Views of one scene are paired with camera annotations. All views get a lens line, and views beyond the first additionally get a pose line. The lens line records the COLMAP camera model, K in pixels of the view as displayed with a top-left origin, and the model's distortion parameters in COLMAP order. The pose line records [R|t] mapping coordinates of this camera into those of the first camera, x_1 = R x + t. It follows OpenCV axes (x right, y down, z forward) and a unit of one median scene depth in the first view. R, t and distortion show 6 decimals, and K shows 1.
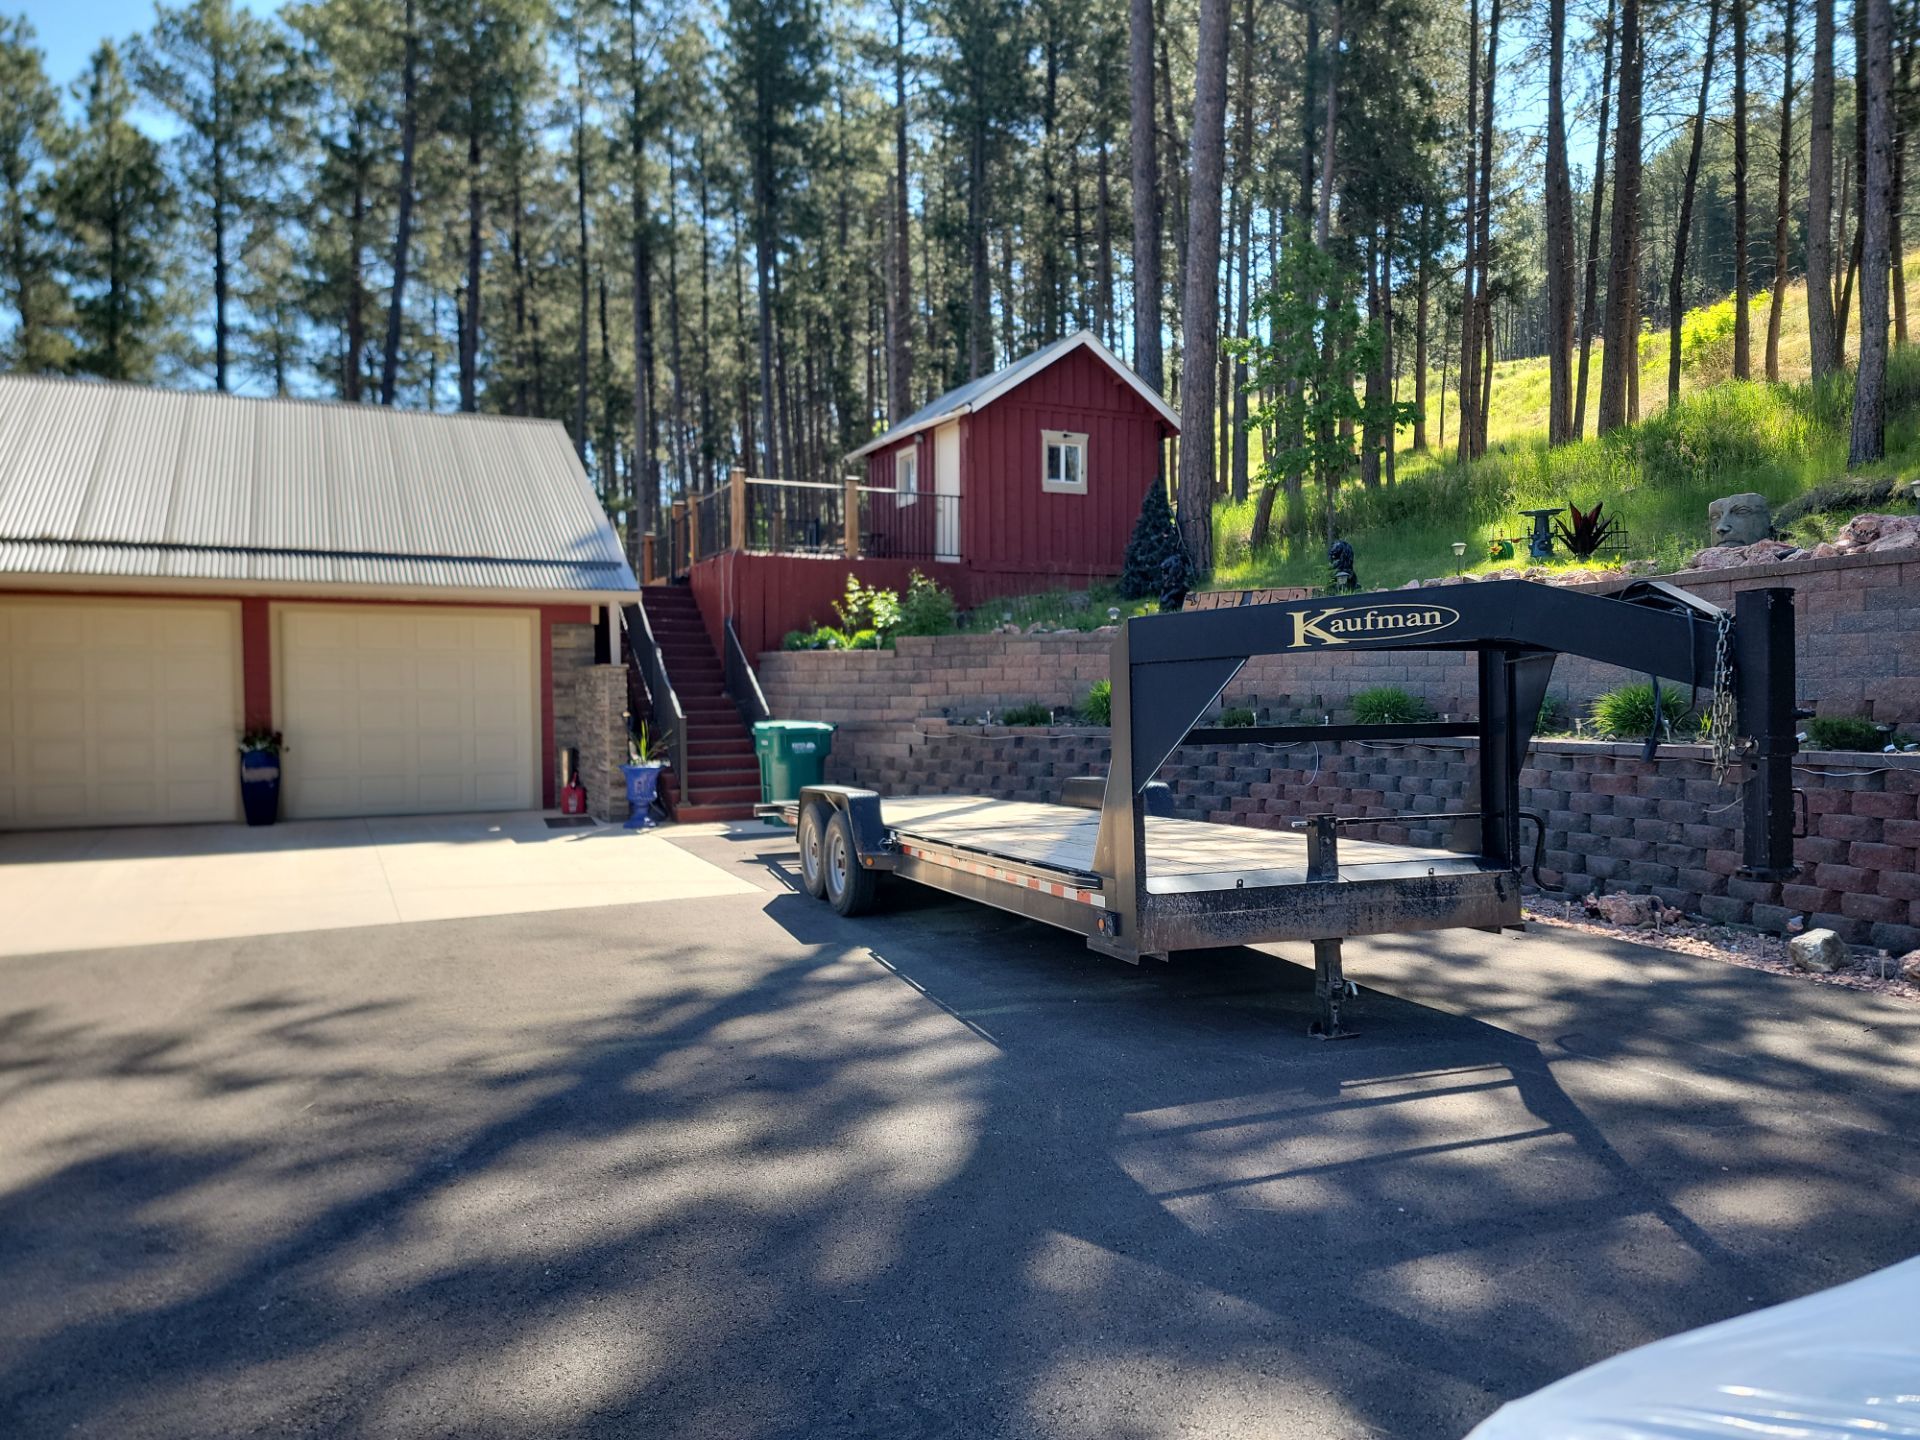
lens RADIAL K [[1343.7, 0, 974.9], [0, 1343.7, 732.3], [0, 0, 1]] dist [0.083594, -0.068786]
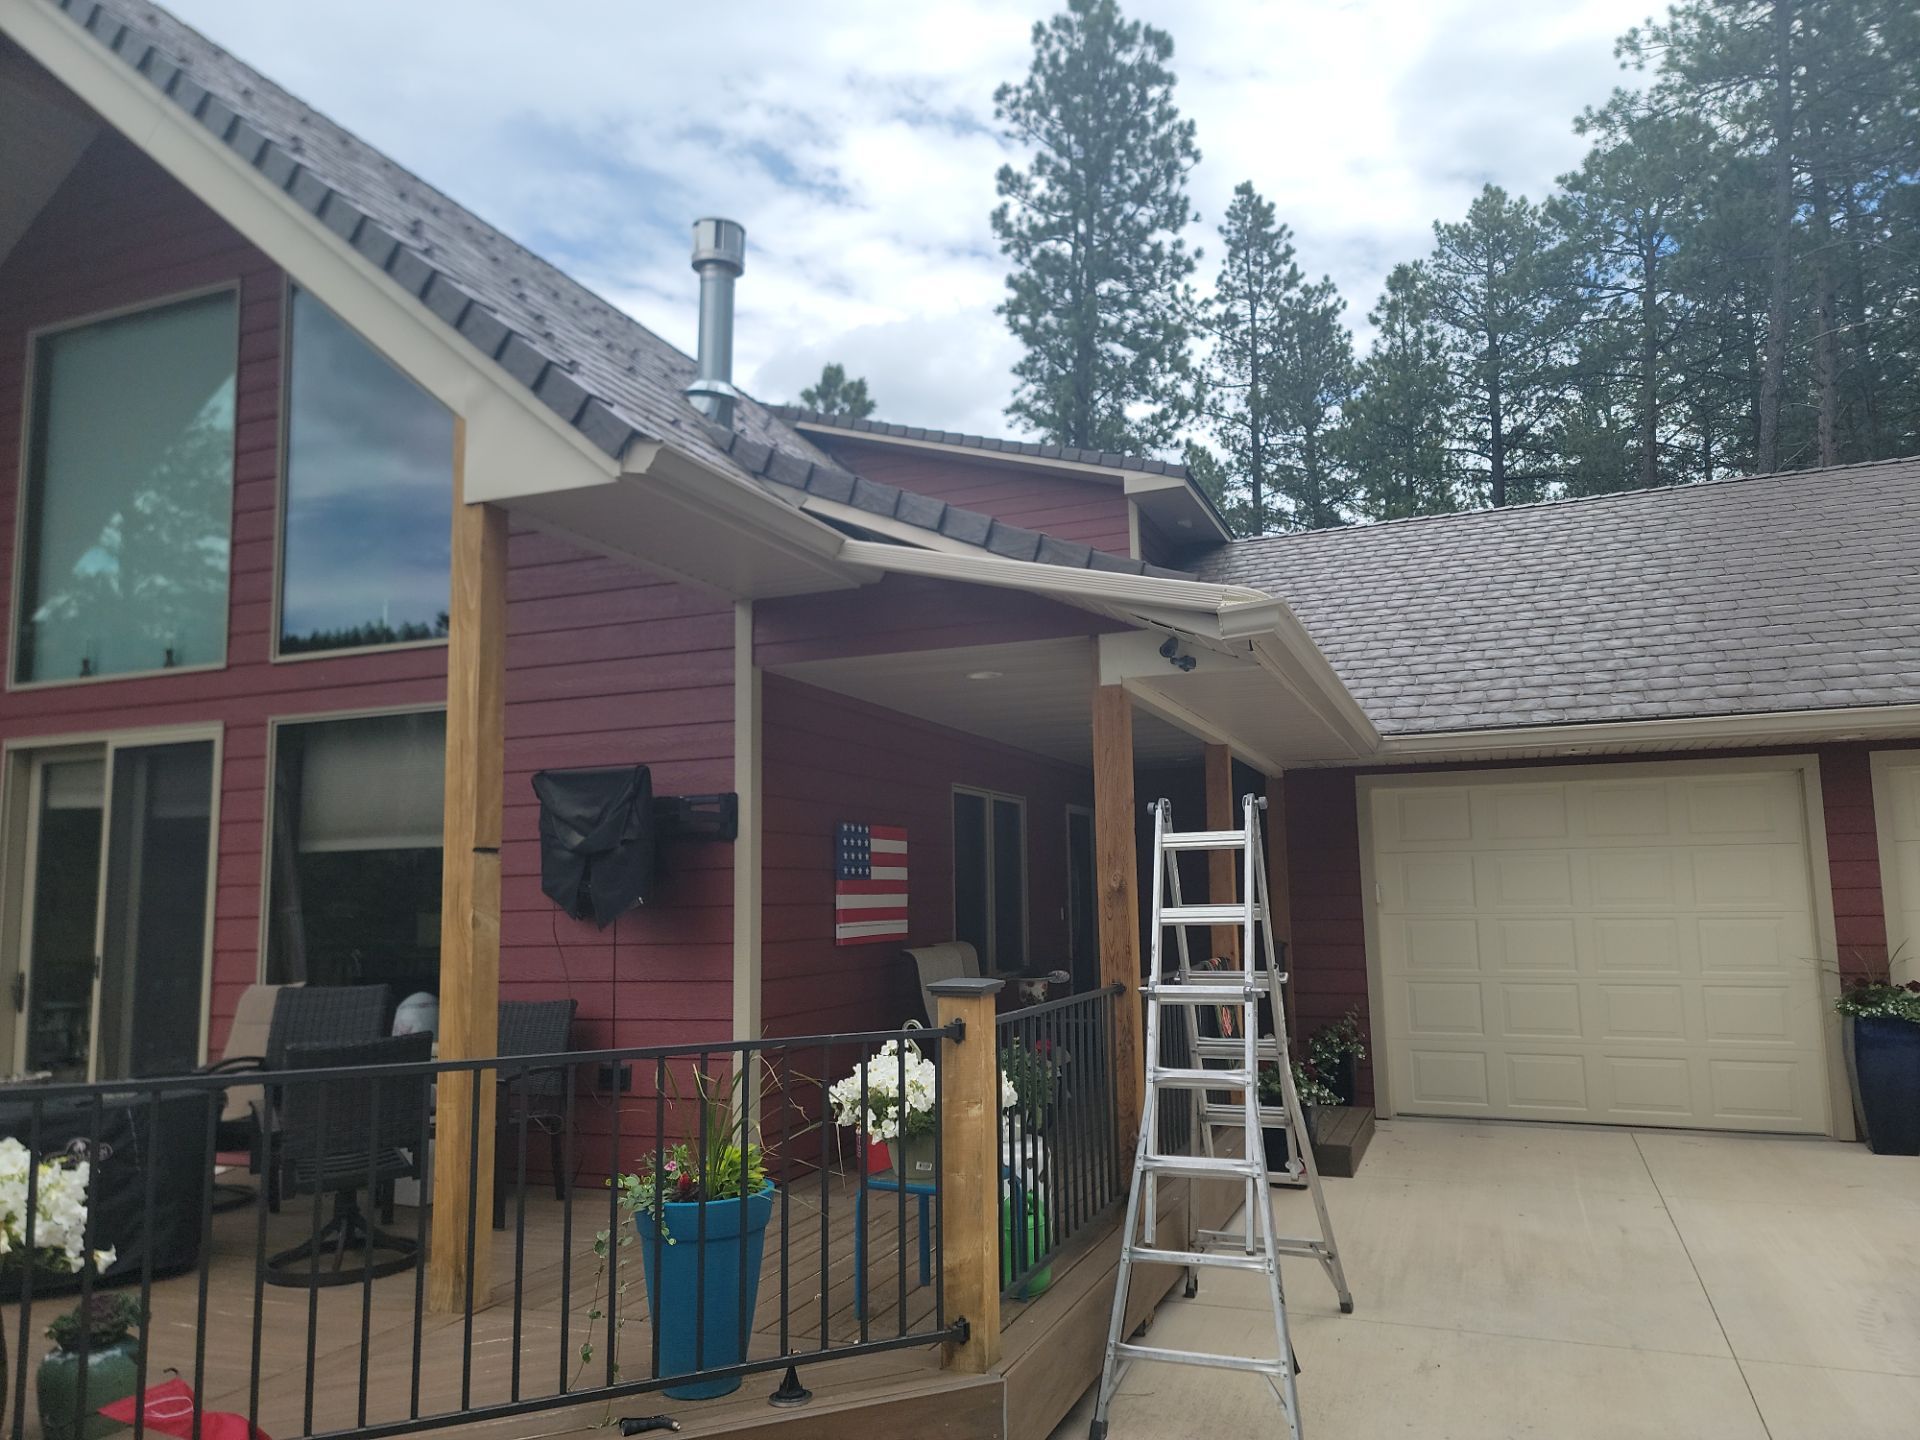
lens RADIAL K [[1274.7, 0, 1013.4], [0, 1274.7, 723.2], [0, 0, 1]] dist [0.213506, -0.065841]
pose [[0.691949, -0.092779, -0.715960, -0.146748], [-0.020652, 0.988758, -0.148090, -0.008008], [0.721651, 0.117257, 0.682254, 0.145140]]
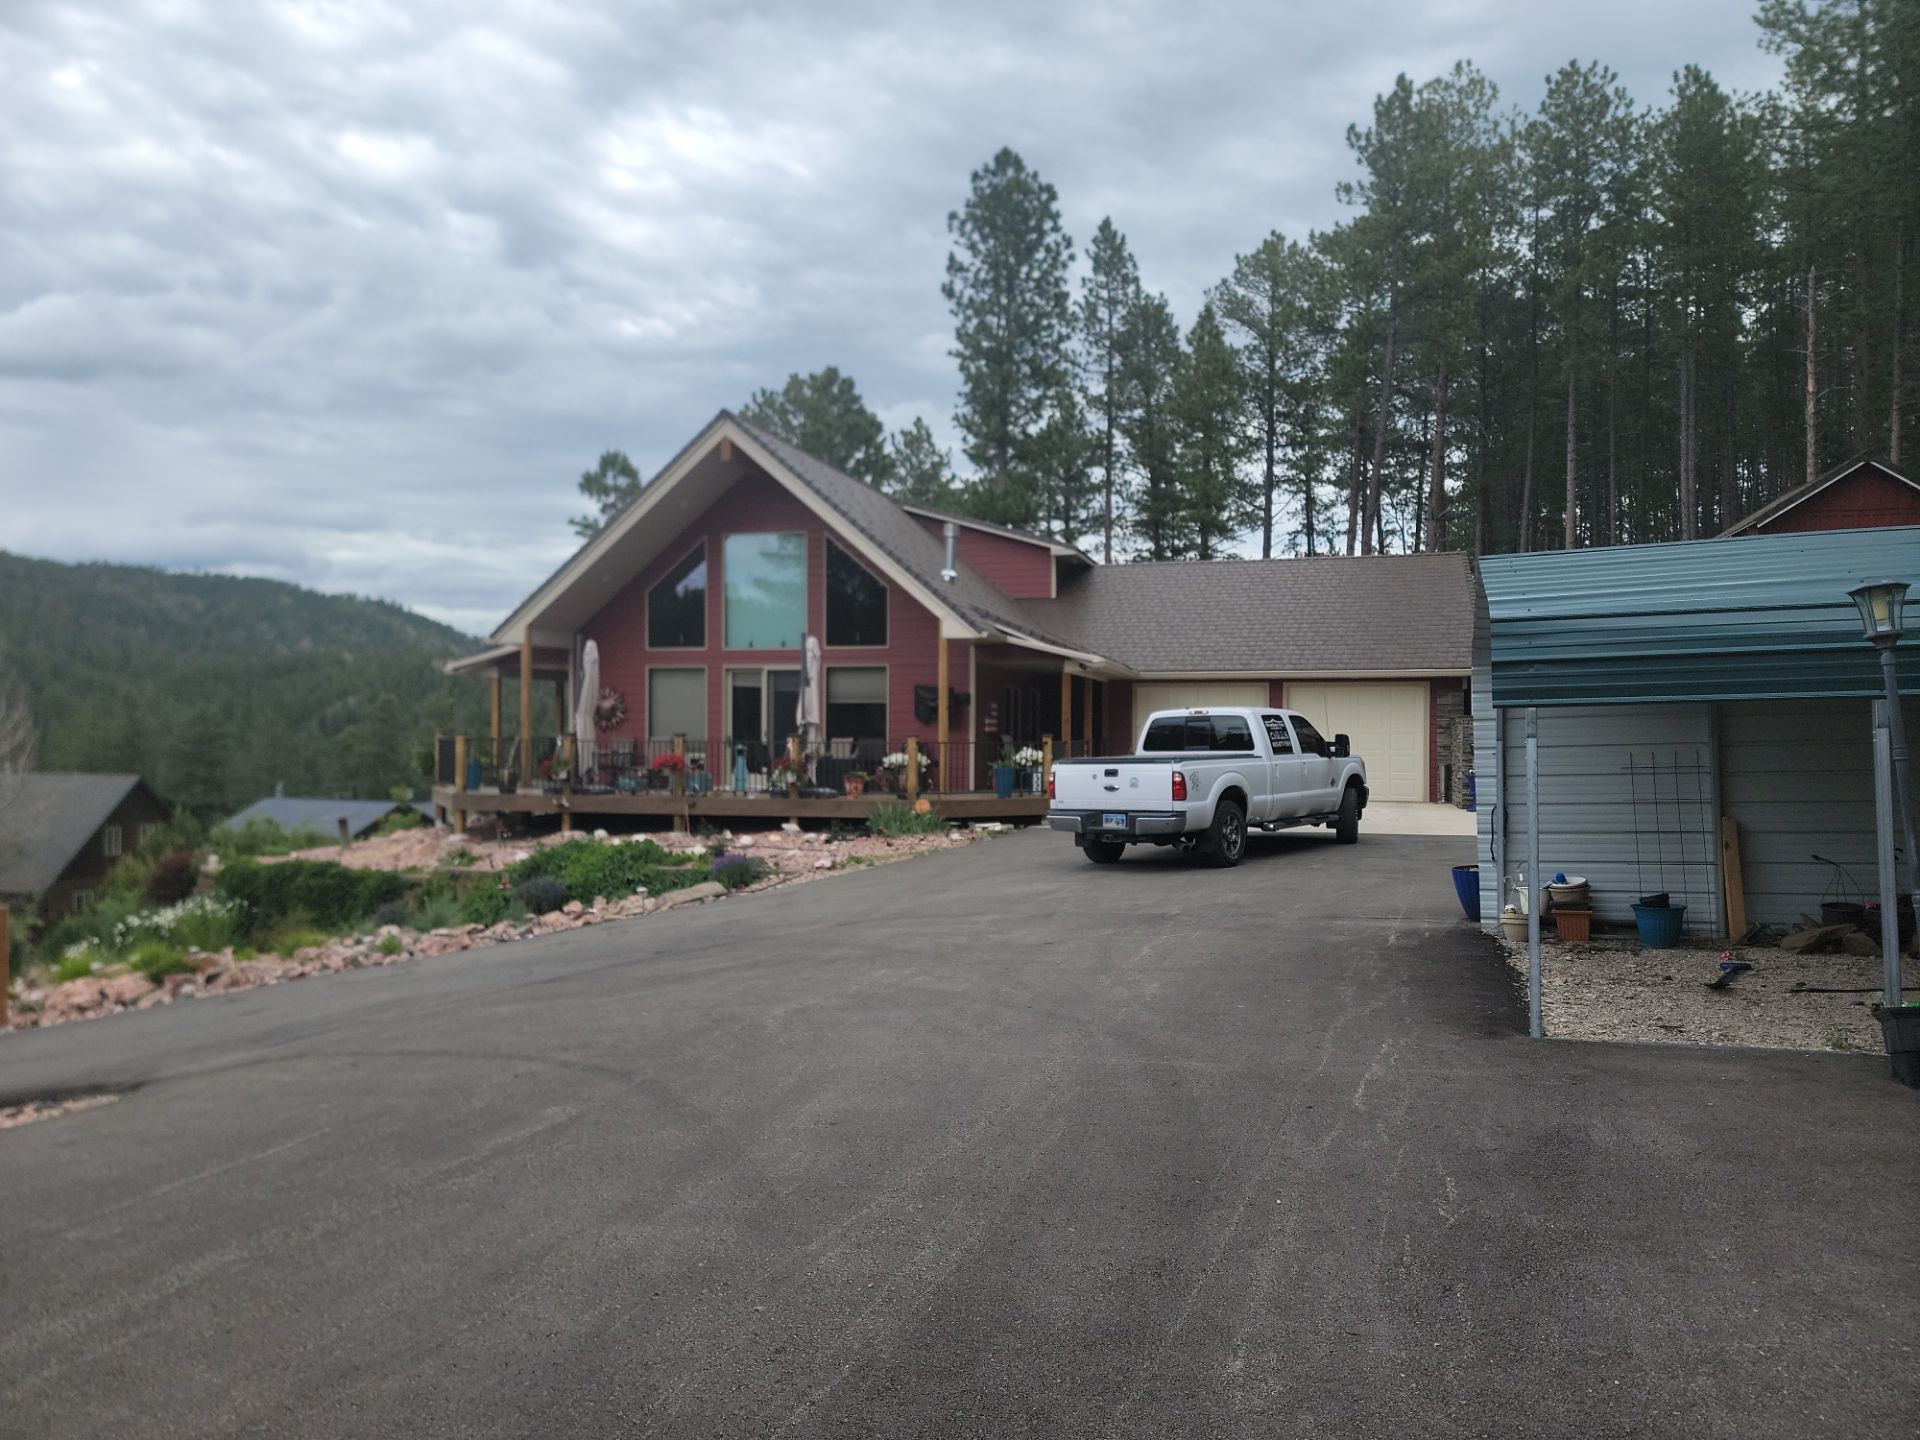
lens RADIAL K [[1326.2, 0, 973.4], [0, 1326.2, 734.6], [0, 0, 1]] dist [0.087217, -0.078170]
pose [[0.754609, 0.011063, -0.656082, 0.144825], [-0.031507, 0.999316, -0.019387, 0.010820], [0.655418, 0.035300, 0.754441, -0.261132]]
